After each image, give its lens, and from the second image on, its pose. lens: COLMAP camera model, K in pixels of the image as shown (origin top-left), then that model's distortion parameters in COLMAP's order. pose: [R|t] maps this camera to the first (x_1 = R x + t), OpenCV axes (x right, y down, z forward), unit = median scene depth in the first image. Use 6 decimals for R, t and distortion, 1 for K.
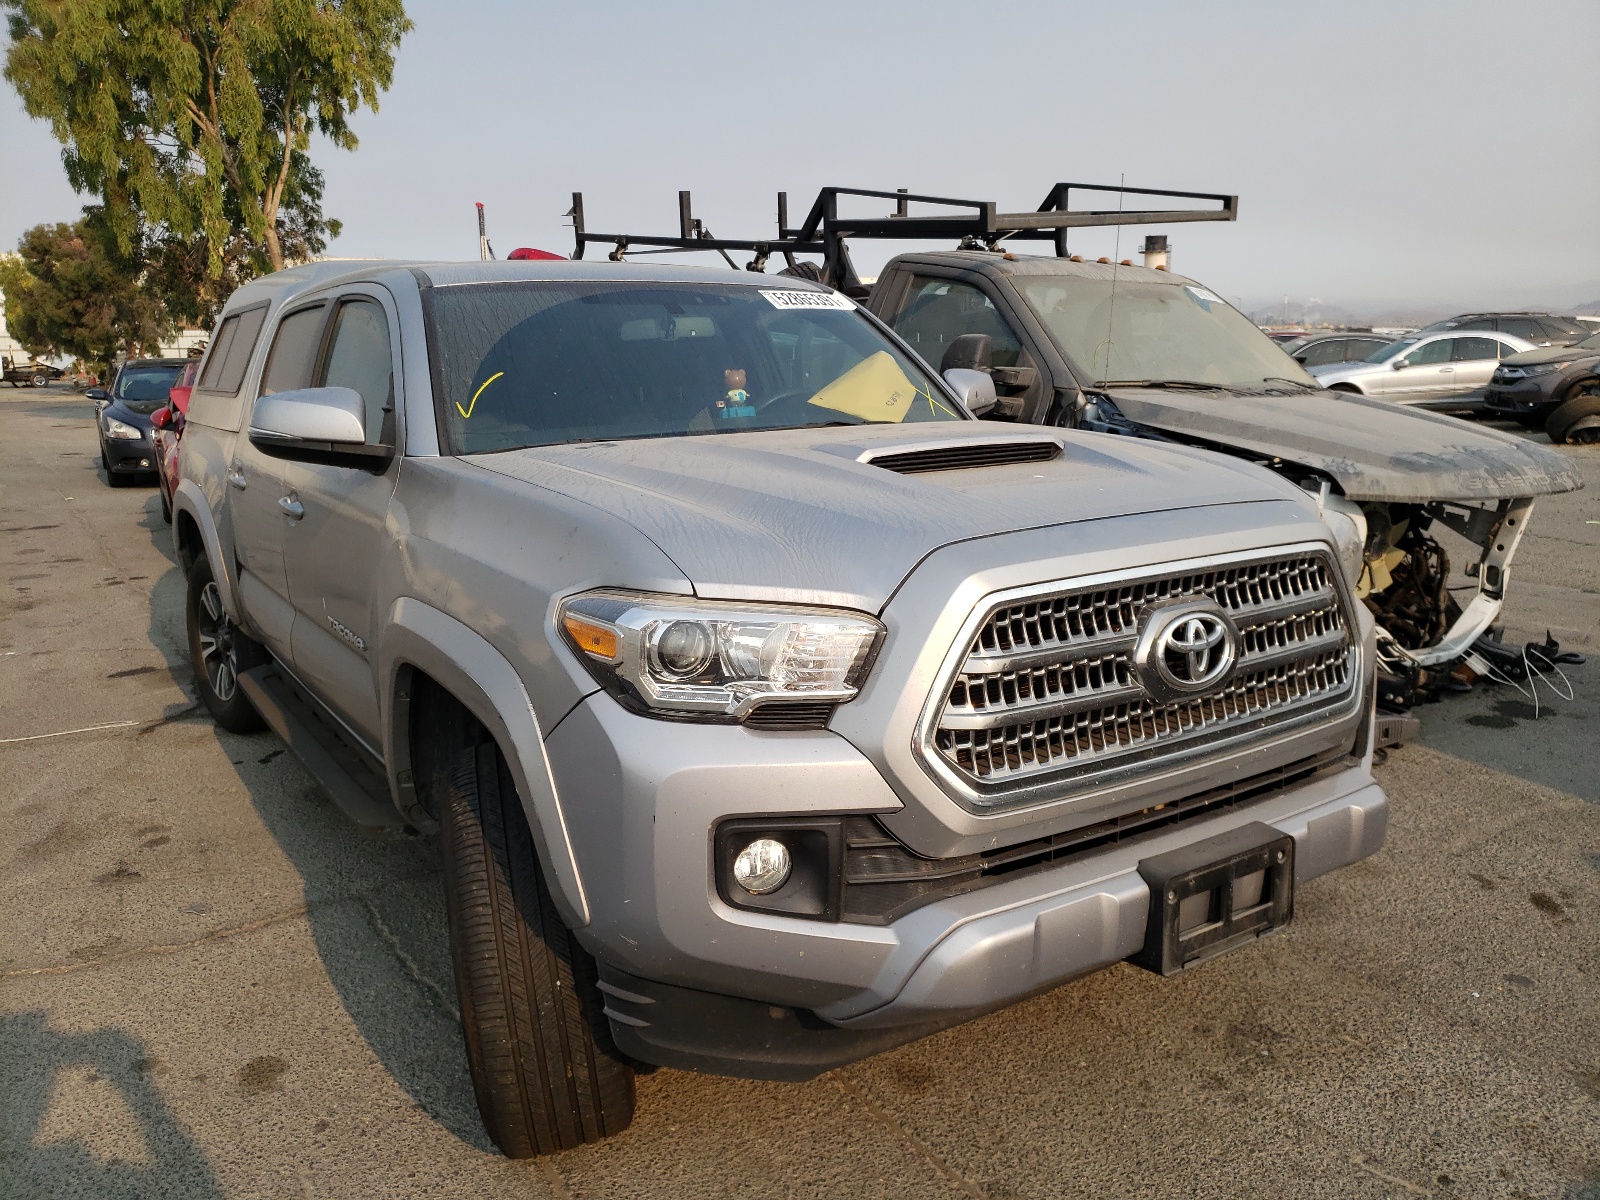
lens RADIAL K [[1228.3, 0, 797.4], [0, 1228.3, 611.6], [0, 0, 1]] dist [0.006878, -0.016268]
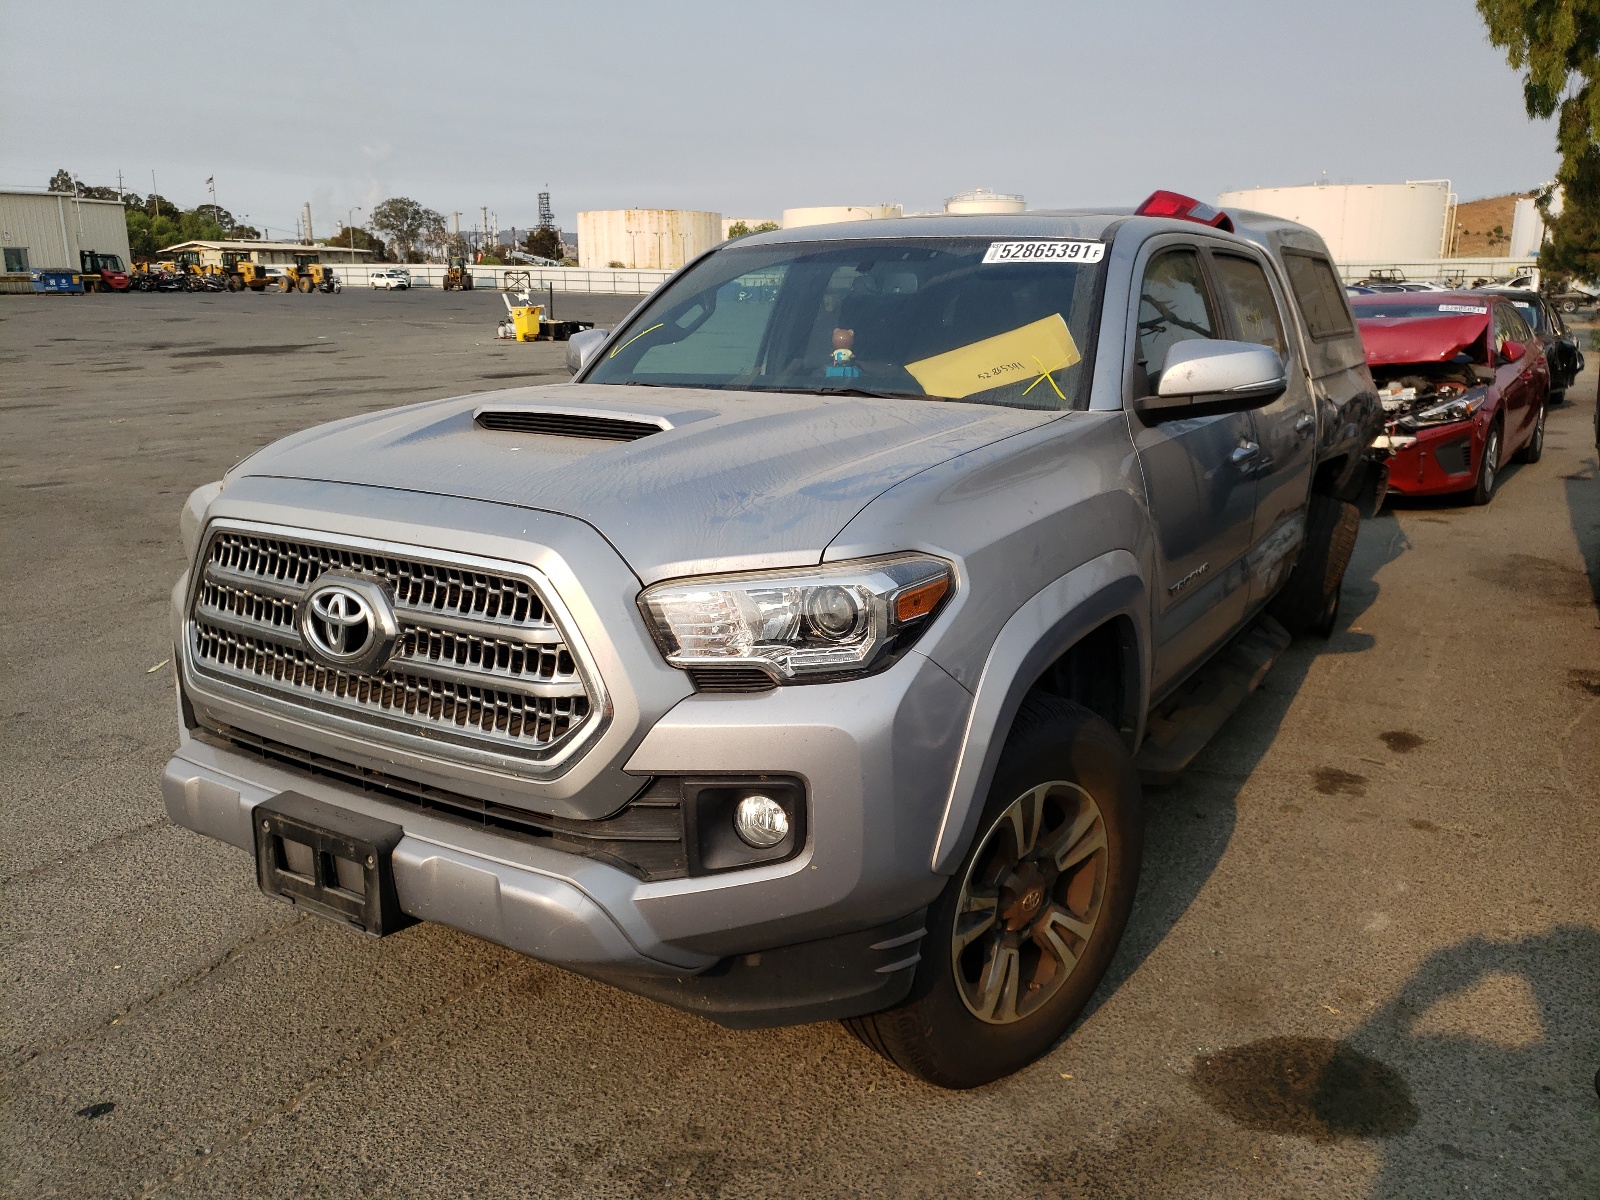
lens RADIAL K [[1228.3, 0, 797.1], [0, 1228.3, 589.3], [0, 0, 1]] dist [0.006878, -0.016268]
pose [[0.452343, 0.236375, -0.859949, 1.079504], [-0.201498, 0.966392, 0.159642, -0.186635], [0.868783, 0.101065, 0.484770, 0.654796]]
